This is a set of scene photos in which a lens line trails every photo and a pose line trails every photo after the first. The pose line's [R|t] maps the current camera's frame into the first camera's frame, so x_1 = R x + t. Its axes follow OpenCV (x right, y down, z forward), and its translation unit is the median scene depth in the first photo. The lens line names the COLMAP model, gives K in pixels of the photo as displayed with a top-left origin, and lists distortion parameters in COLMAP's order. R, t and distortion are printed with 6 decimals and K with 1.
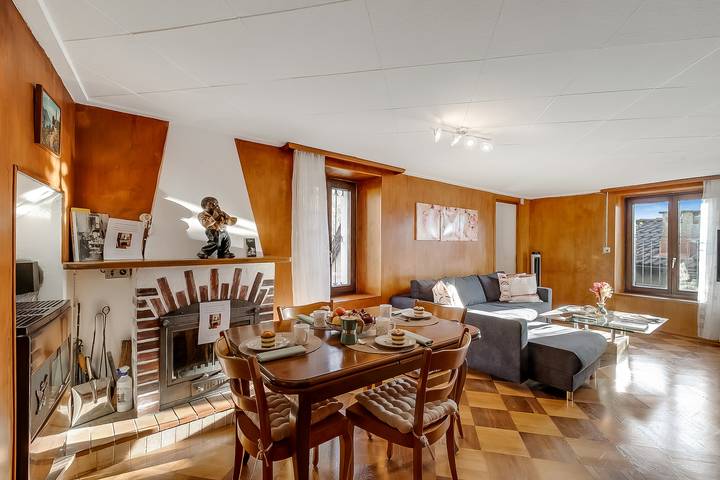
lens RADIAL K [[325.3, 0, 360.0], [0, 325.3, 240.0], [0, 0, 1]] dist [-0.003171, -0.000629]
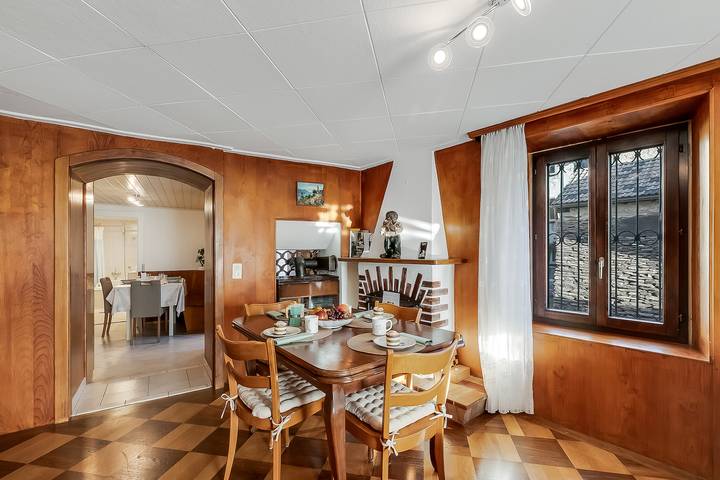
lens RADIAL K [[325.3, 0, 360.0], [0, 325.3, 240.0], [0, 0, 1]] dist [-0.003171, -0.000629]
pose [[-0.007164, -0.036717, -0.999300, 0.819289], [0.010108, 0.999272, -0.036788, 0.029657], [0.999923, -0.010365, -0.006788, 0.870203]]
